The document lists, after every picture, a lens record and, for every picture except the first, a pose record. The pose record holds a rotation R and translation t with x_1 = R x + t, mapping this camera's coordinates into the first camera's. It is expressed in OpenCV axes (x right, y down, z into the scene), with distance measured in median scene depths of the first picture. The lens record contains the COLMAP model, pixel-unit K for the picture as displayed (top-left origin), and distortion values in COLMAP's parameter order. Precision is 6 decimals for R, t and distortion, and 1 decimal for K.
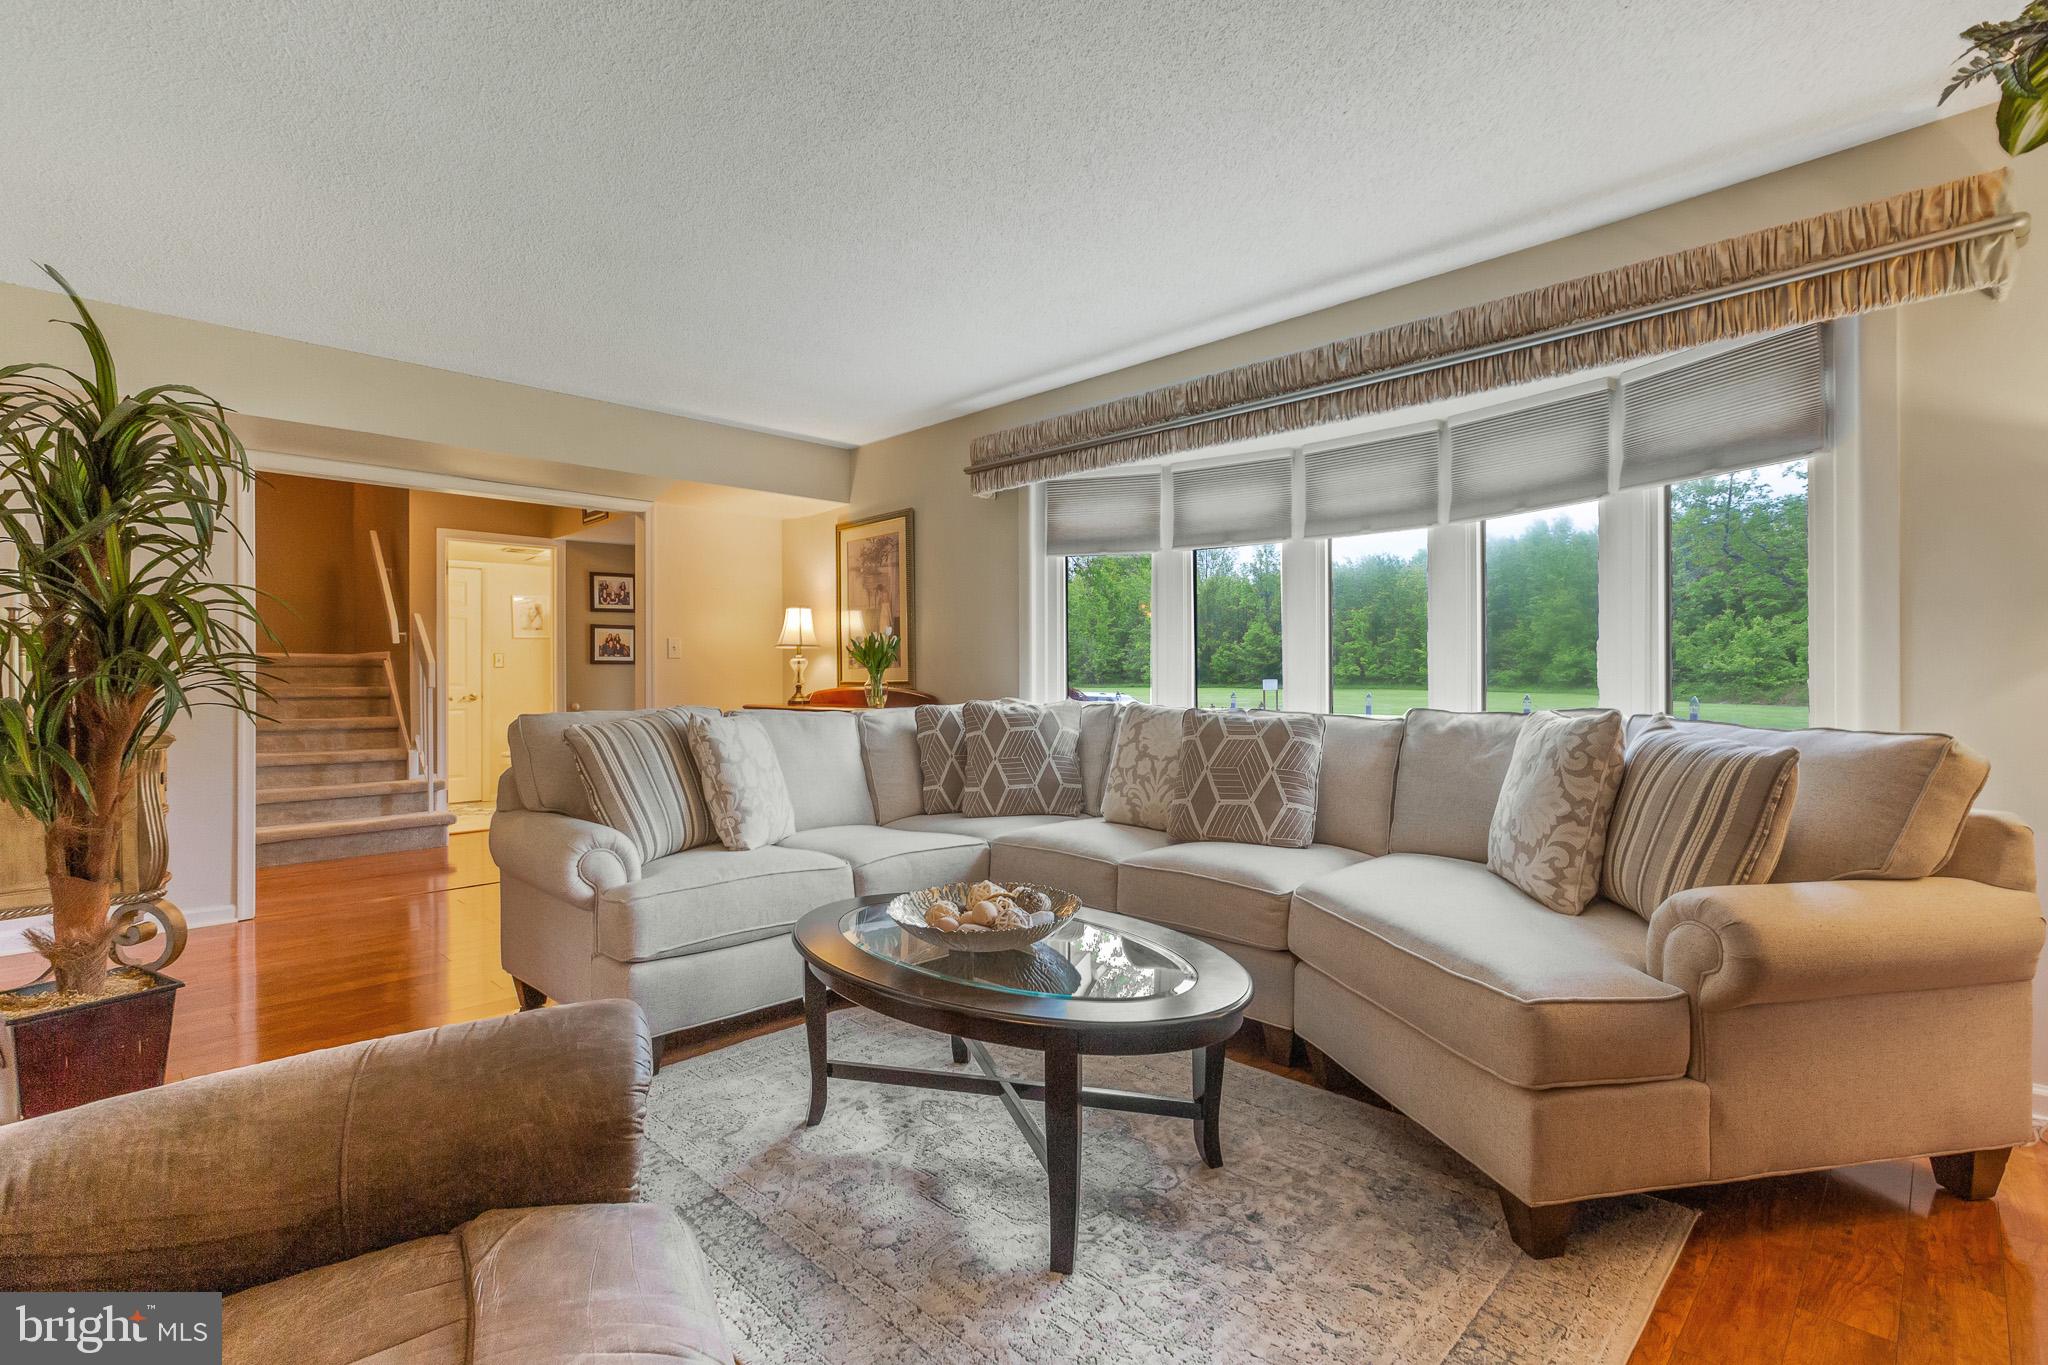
lens RADIAL K [[910.6, 0, 1018.7], [0, 910.6, 679.4], [0, 0, 1]] dist [0.000405, -0.001044]
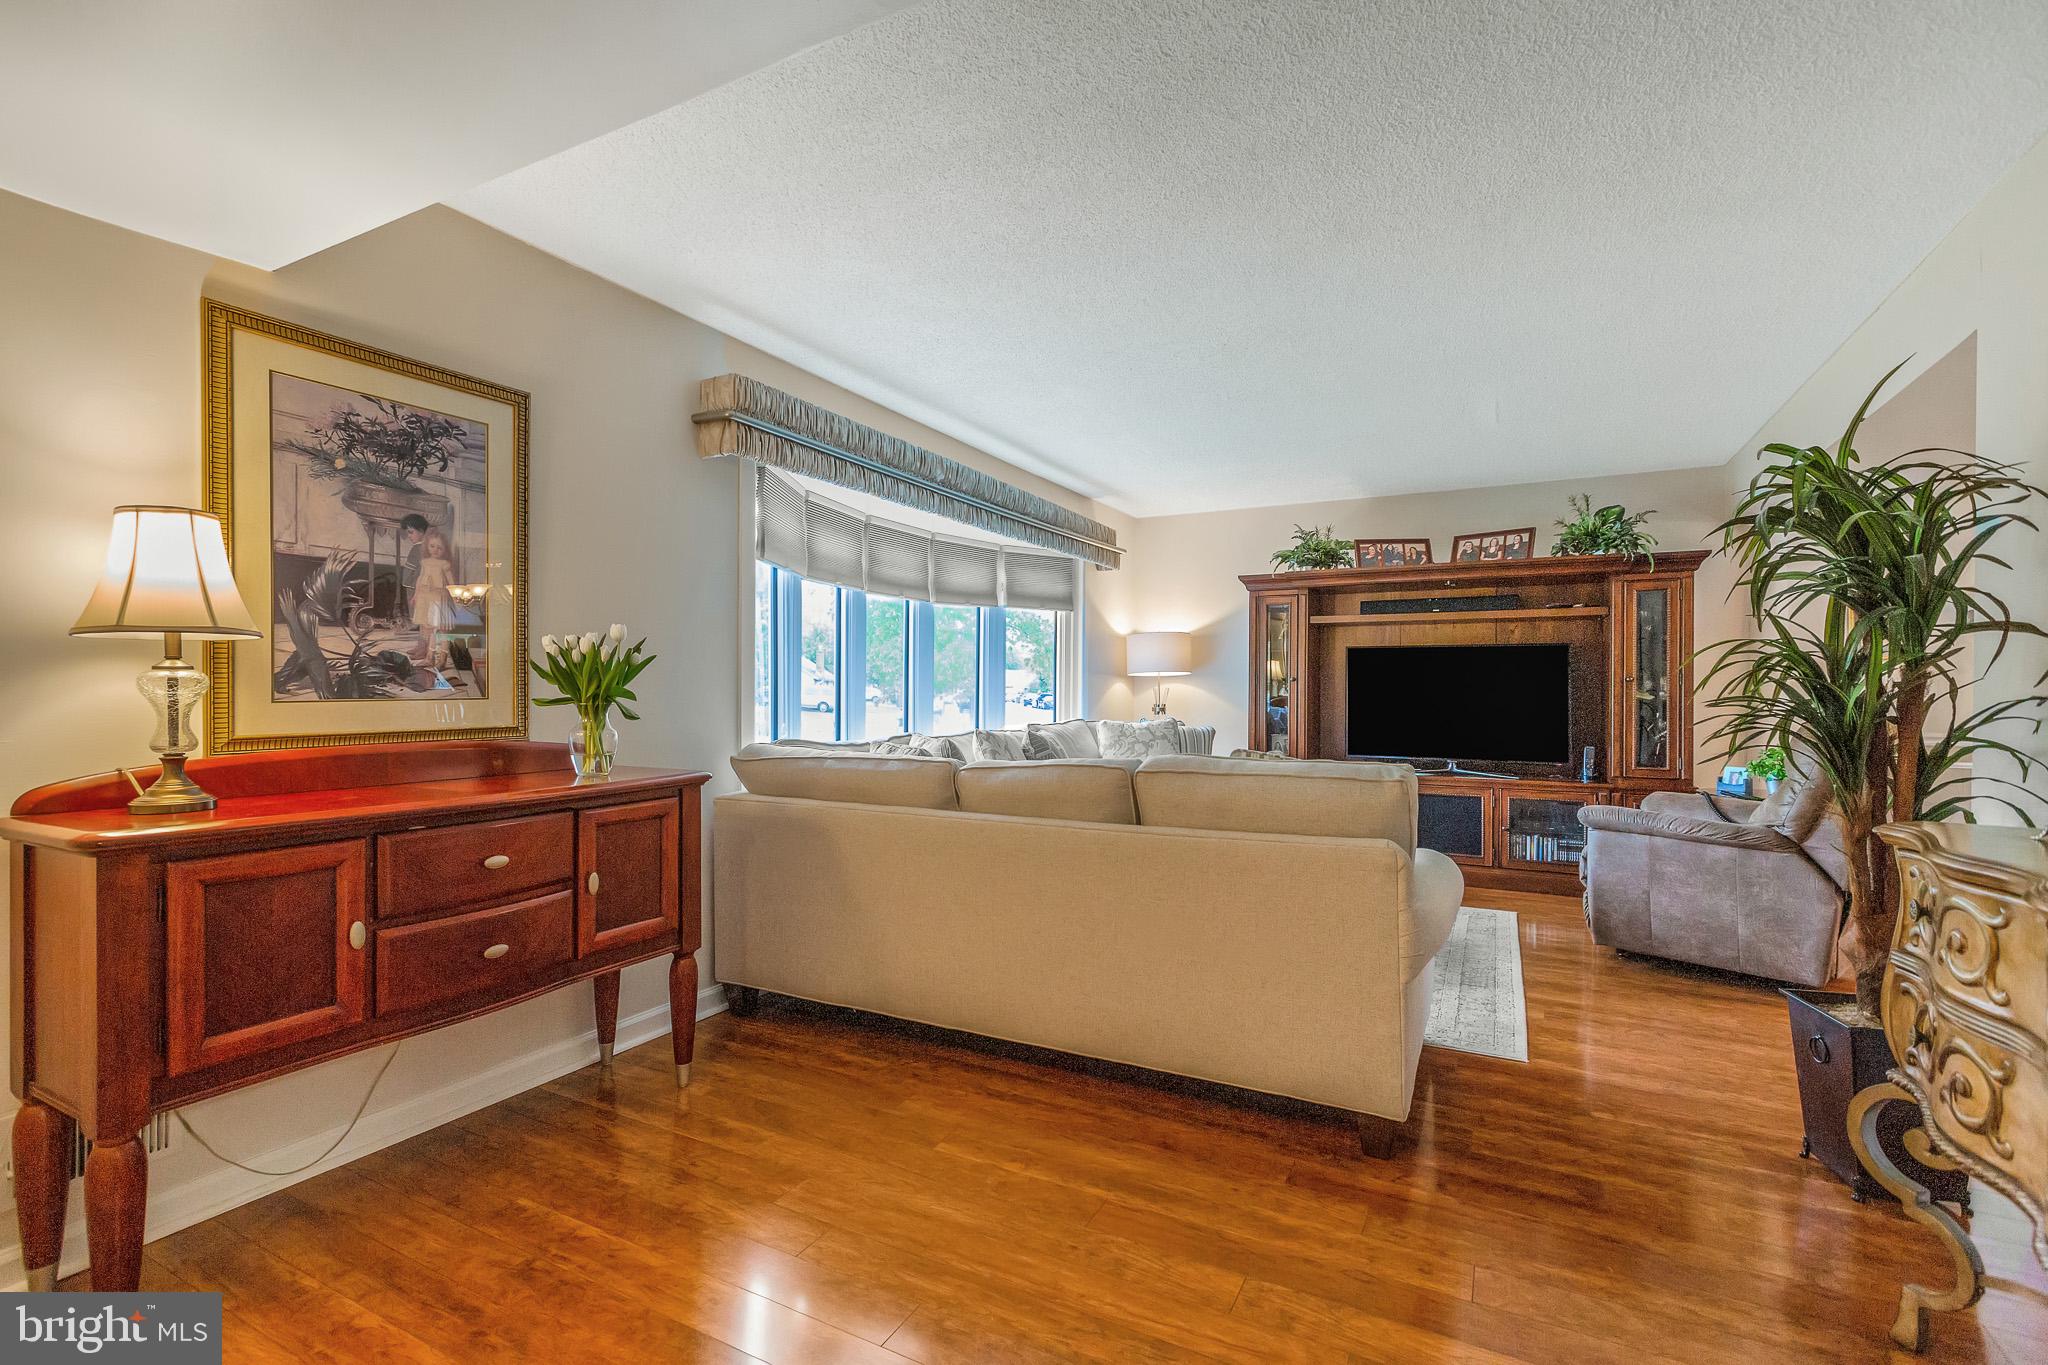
lens RADIAL K [[910.6, 0, 1018.9], [0, 910.6, 690.8], [0, 0, 1]] dist [0.000405, -0.001044]
pose [[-0.266103, 0.005801, 0.963927, -1.110853], [0.007306, 0.999965, -0.004001, -0.022975], [-0.963917, 0.005977, -0.266136, 1.389627]]
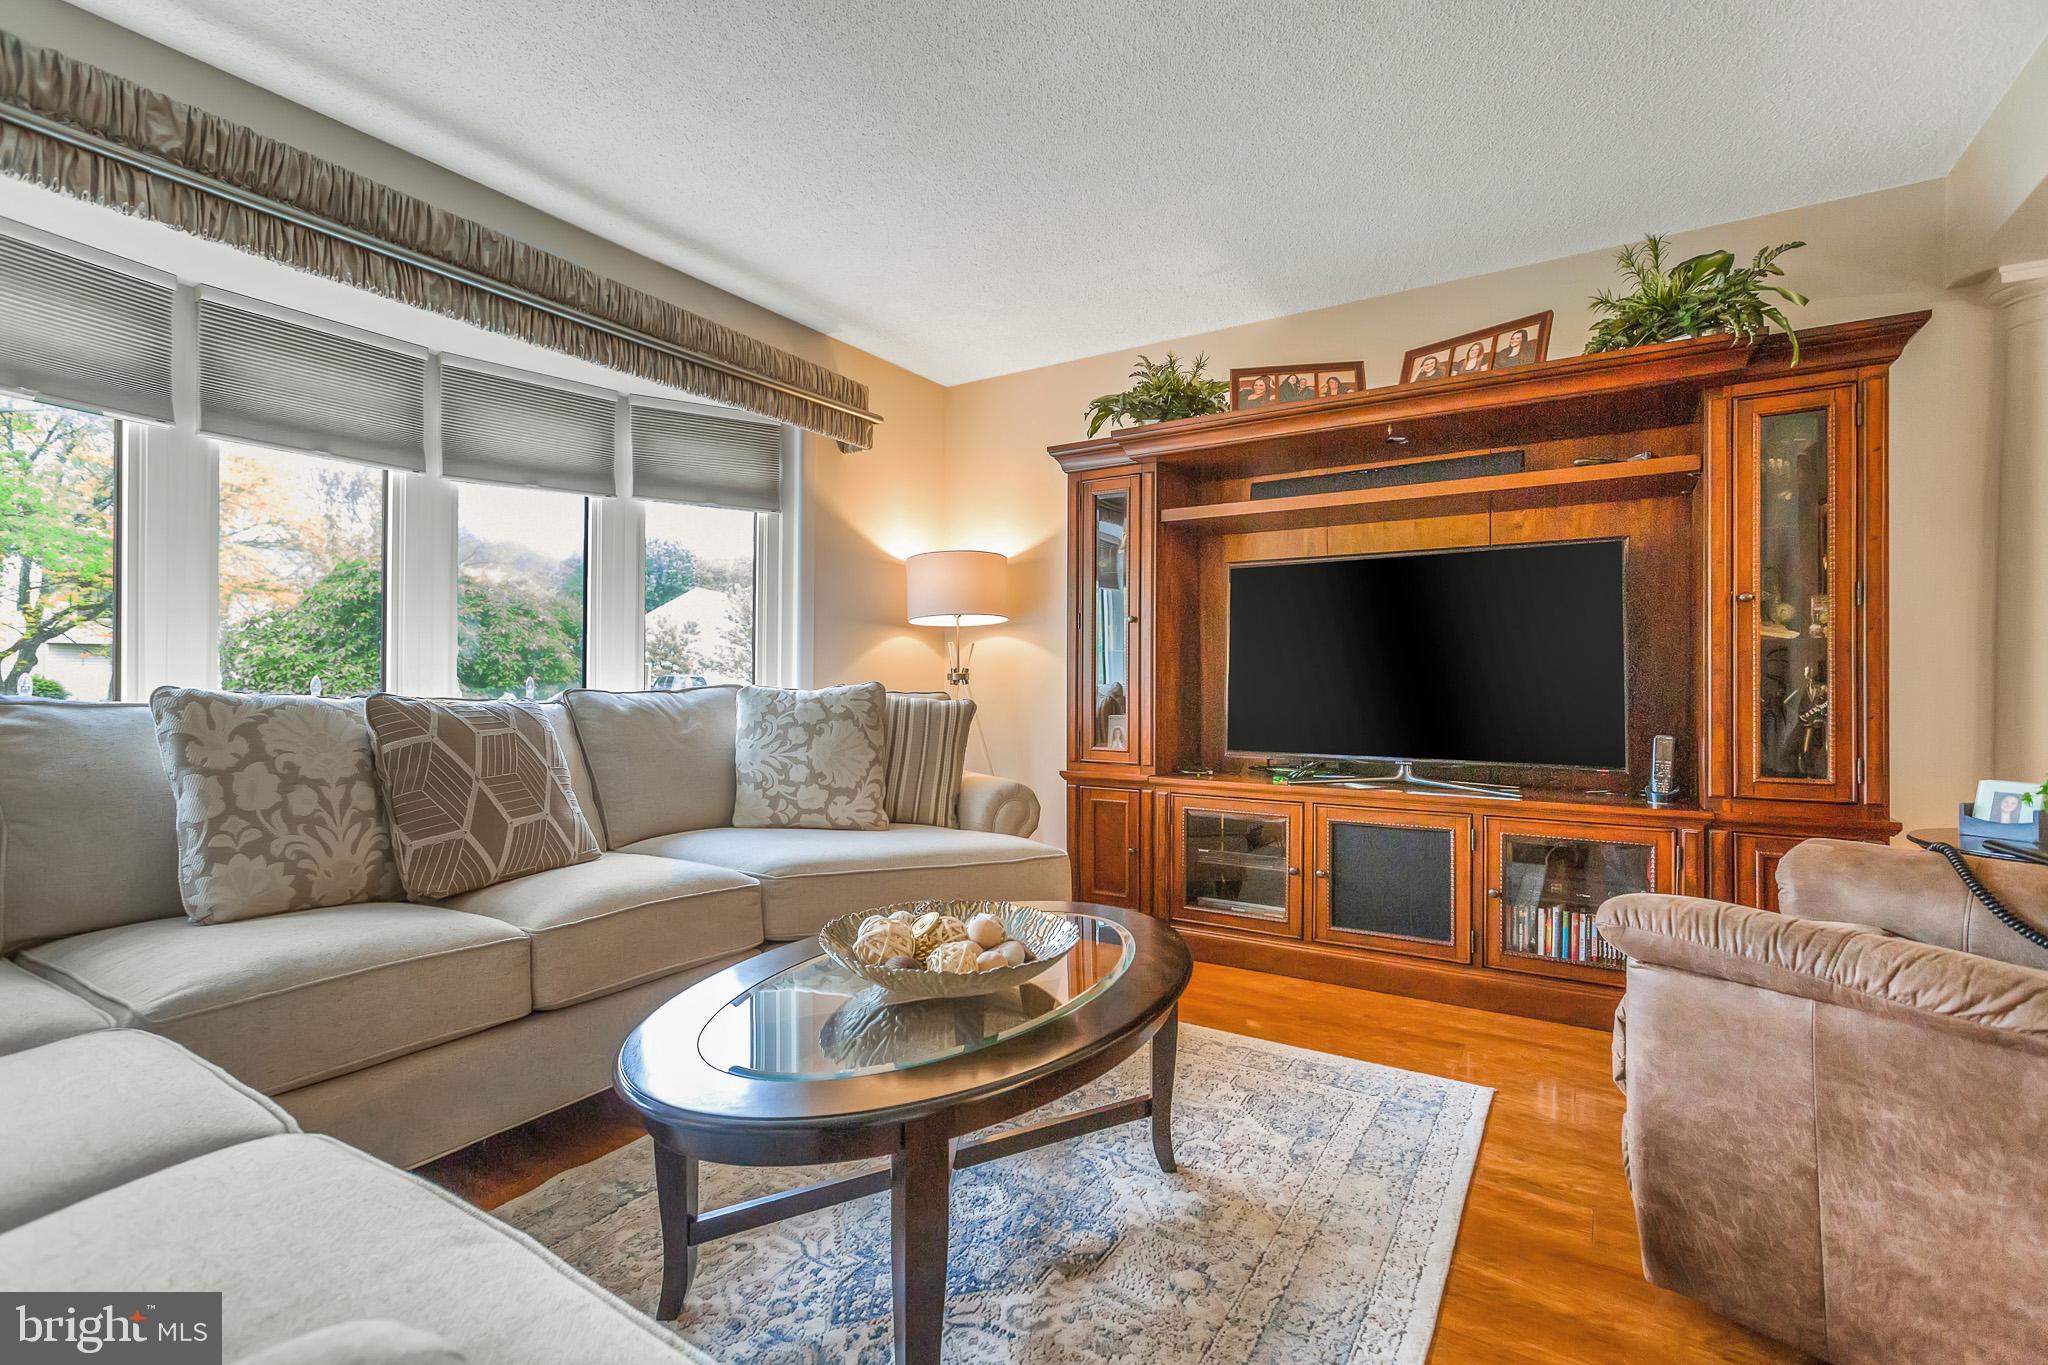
lens RADIAL K [[910.6, 0, 1025.1], [0, 910.6, 683.0], [0, 0, 1]] dist [0.000405, -0.001044]
pose [[-0.192911, 0.008360, 0.981181, -0.505417], [0.007046, 0.999950, -0.007134, 0.031904], [-0.981191, 0.005537, -0.192960, 0.692758]]
